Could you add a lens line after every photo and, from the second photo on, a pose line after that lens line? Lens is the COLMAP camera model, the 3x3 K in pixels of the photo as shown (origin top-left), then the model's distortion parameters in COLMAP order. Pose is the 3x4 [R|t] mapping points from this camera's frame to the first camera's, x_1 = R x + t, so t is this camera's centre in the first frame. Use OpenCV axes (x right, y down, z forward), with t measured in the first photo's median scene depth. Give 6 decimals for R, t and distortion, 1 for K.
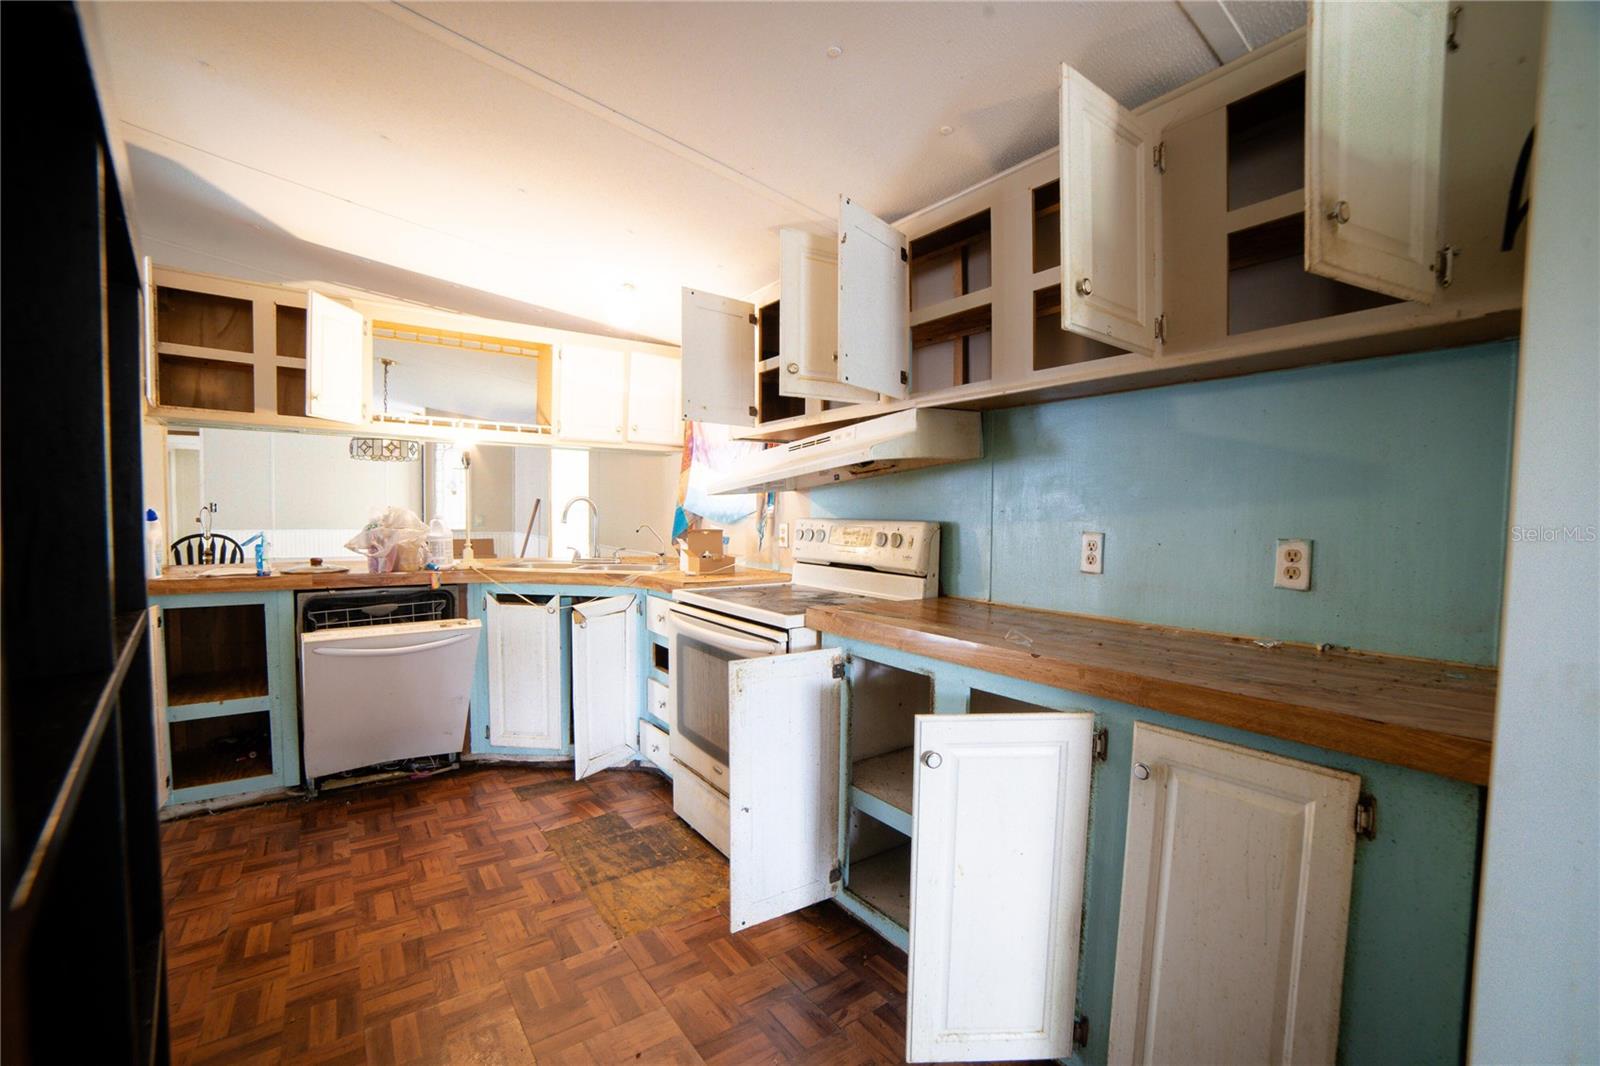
lens RADIAL K [[665.1, 0, 801.5], [0, 665.1, 545.2], [0, 0, 1]] dist [-0.108418, 0.038699]
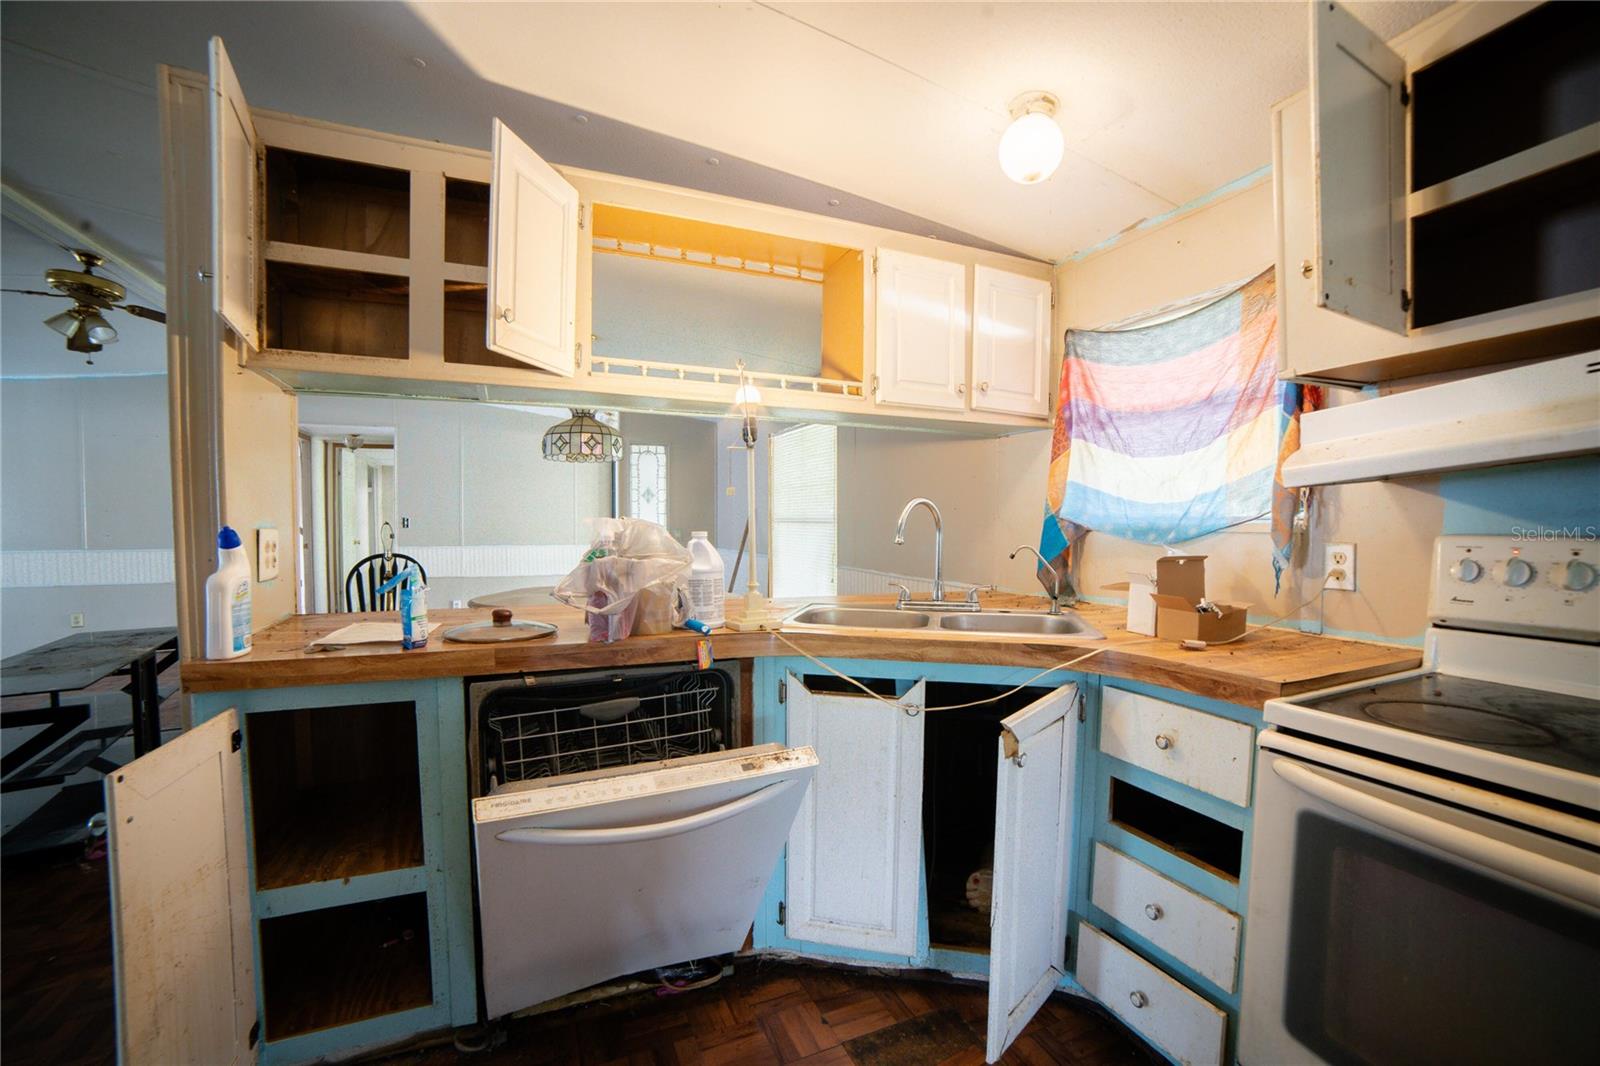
lens RADIAL K [[665.1, 0, 801.5], [0, 665.1, 545.2], [0, 0, 1]] dist [-0.108418, 0.038699]
pose [[0.974764, -0.004549, -0.223191, -0.367800], [0.000651, 0.999846, -0.017535, -0.026341], [0.223237, 0.016947, 0.974617, 0.479134]]
